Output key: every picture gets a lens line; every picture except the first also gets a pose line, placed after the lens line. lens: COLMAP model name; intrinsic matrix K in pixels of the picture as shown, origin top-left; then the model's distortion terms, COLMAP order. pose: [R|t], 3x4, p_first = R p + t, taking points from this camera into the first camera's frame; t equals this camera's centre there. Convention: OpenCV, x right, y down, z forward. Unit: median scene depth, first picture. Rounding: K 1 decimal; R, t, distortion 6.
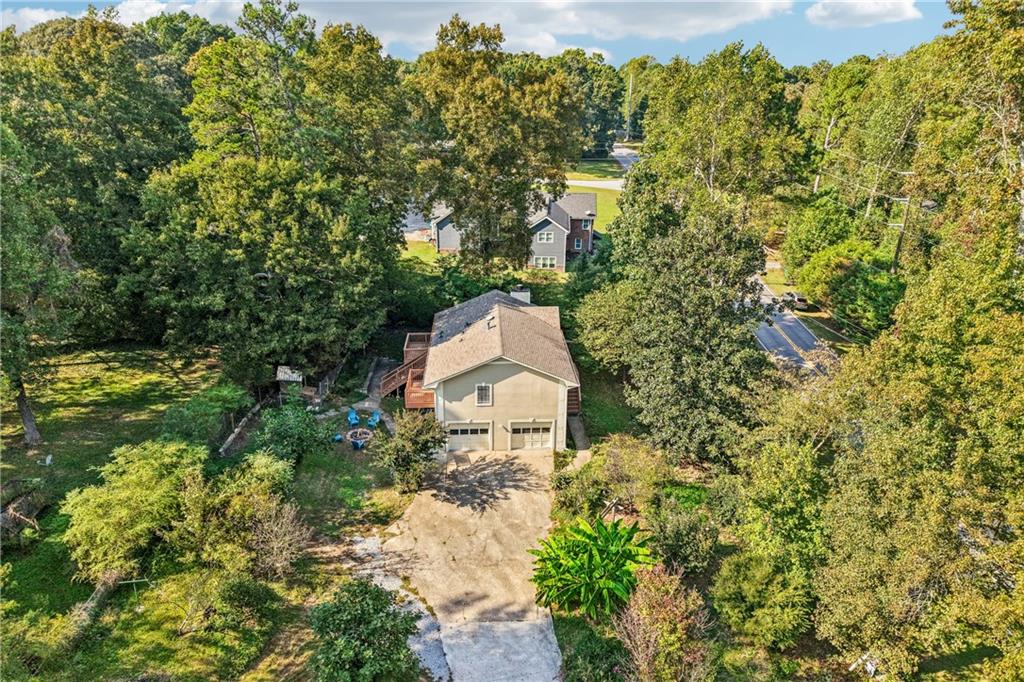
lens RADIAL K [[702.4, 0, 530.2], [0, 702.4, 327.8], [0, 0, 1]] dist [0.018052, -0.023175]
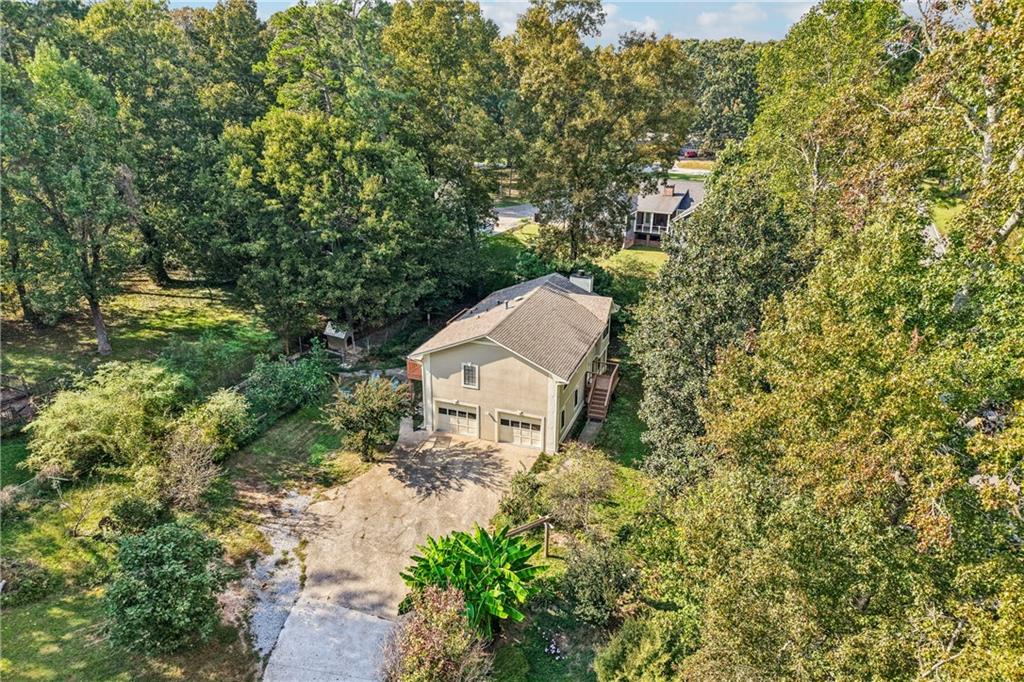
lens RADIAL K [[702.4, 0, 518.4], [0, 702.4, 335.8], [0, 0, 1]] dist [0.018052, -0.023175]
pose [[0.917178, 0.137929, -0.373844, 0.321115], [-0.135539, 0.990228, 0.032815, 0.004679], [0.374717, 0.020573, 0.926911, 0.167619]]
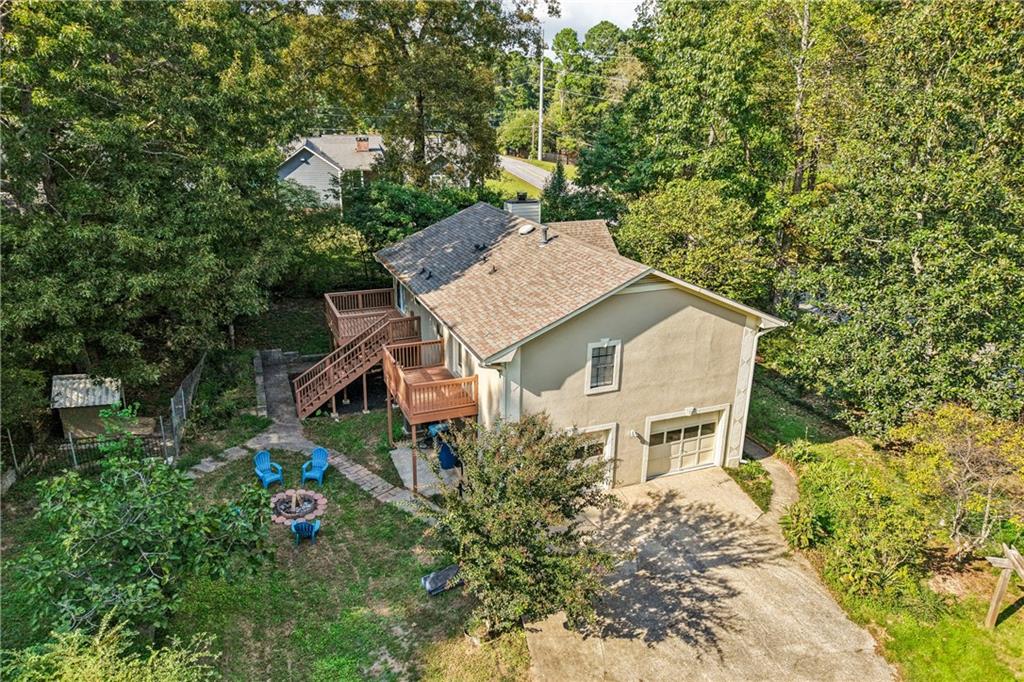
lens RADIAL K [[702.4, 0, 519.4], [0, 702.4, 334.8], [0, 0, 1]] dist [0.018052, -0.023175]
pose [[0.947687, -0.100804, 0.302867, -0.245048], [0.108719, 0.994029, -0.009342, 0.071855], [-0.300117, 0.041780, 0.952987, 0.577388]]
